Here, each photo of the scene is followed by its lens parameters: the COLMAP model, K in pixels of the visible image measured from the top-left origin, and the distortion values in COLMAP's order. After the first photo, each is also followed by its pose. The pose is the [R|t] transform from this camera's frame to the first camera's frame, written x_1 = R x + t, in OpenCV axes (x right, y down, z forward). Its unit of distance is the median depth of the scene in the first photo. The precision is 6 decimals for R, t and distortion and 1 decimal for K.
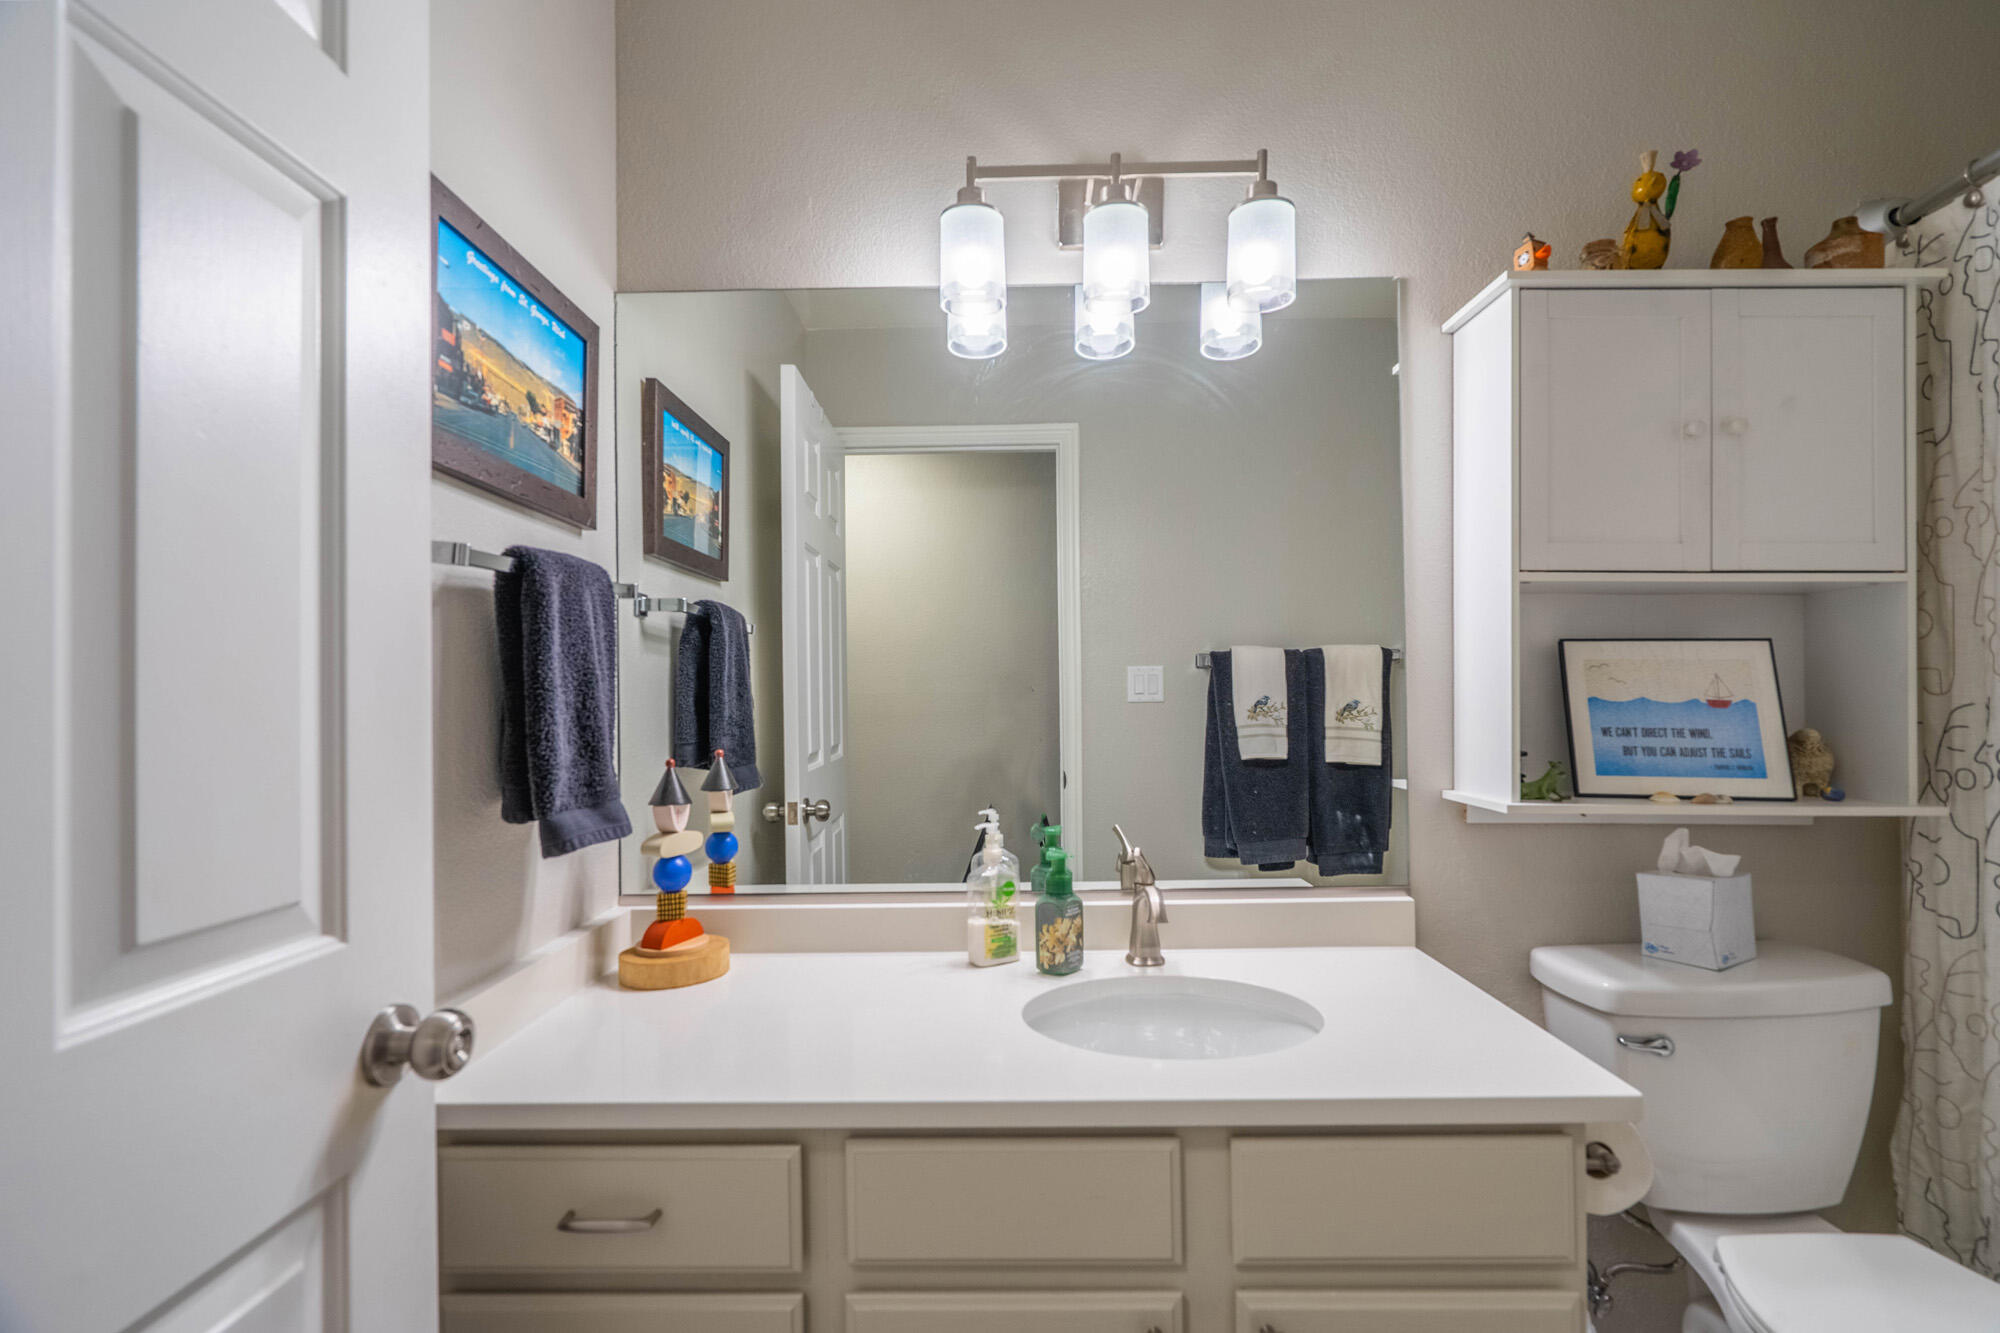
lens RADIAL K [[909.5, 0, 1002.7], [0, 909.5, 695.8], [0, 0, 1]] dist [0.001188, 0.000979]
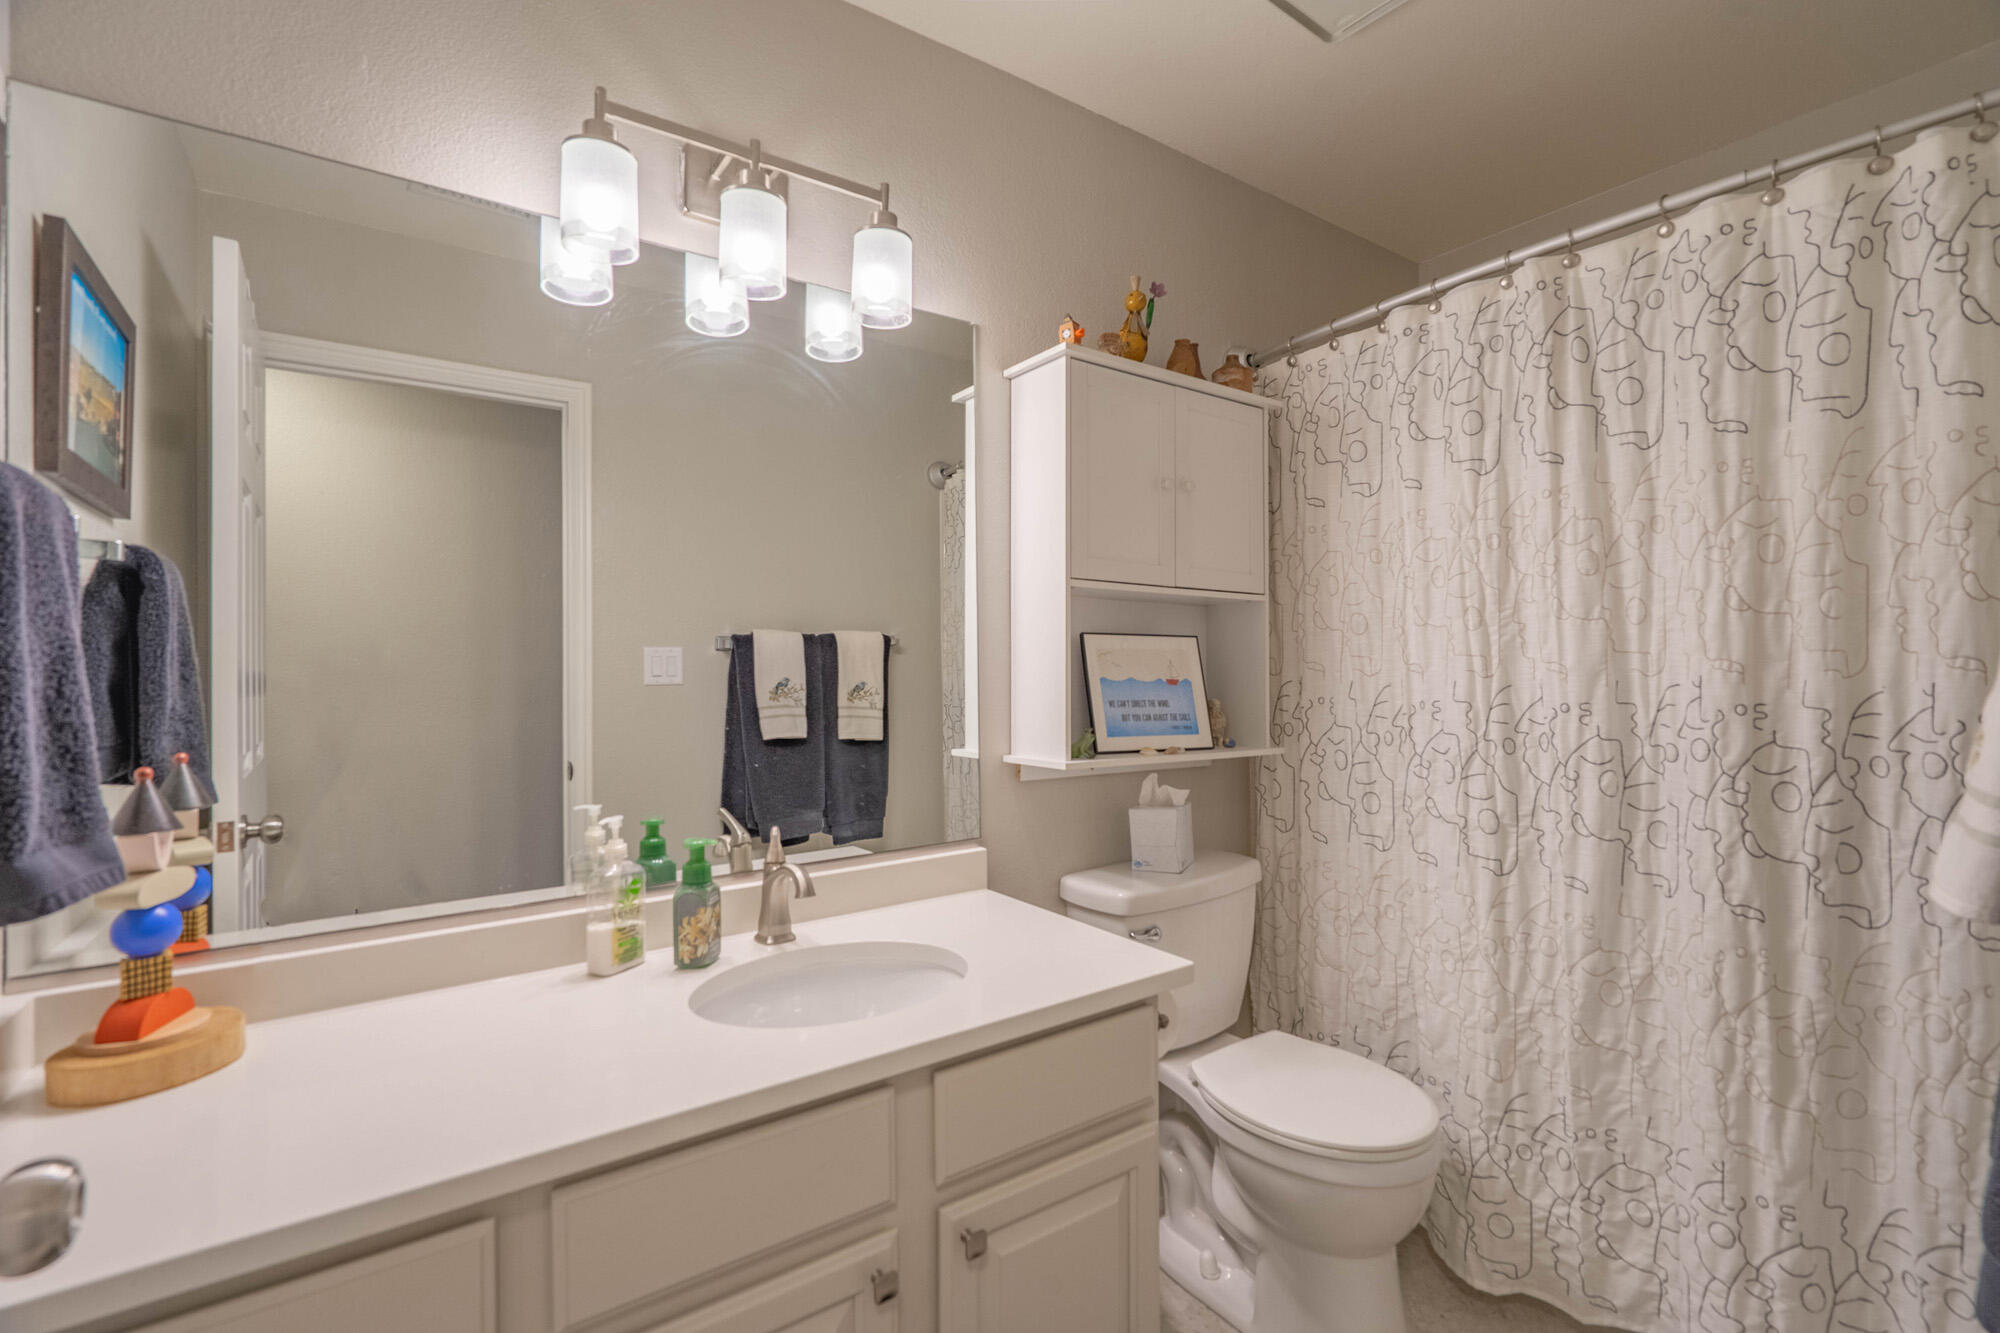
lens RADIAL K [[904.2, 0, 988.6], [0, 904.2, 667.8], [0, 0, 1]] dist [0.002614, 0.001238]
pose [[0.810809, 0.003911, 0.585298, -0.251768], [0.003198, 0.999933, -0.011113, 0.001380], [-0.585303, 0.010882, 0.810742, 0.041581]]
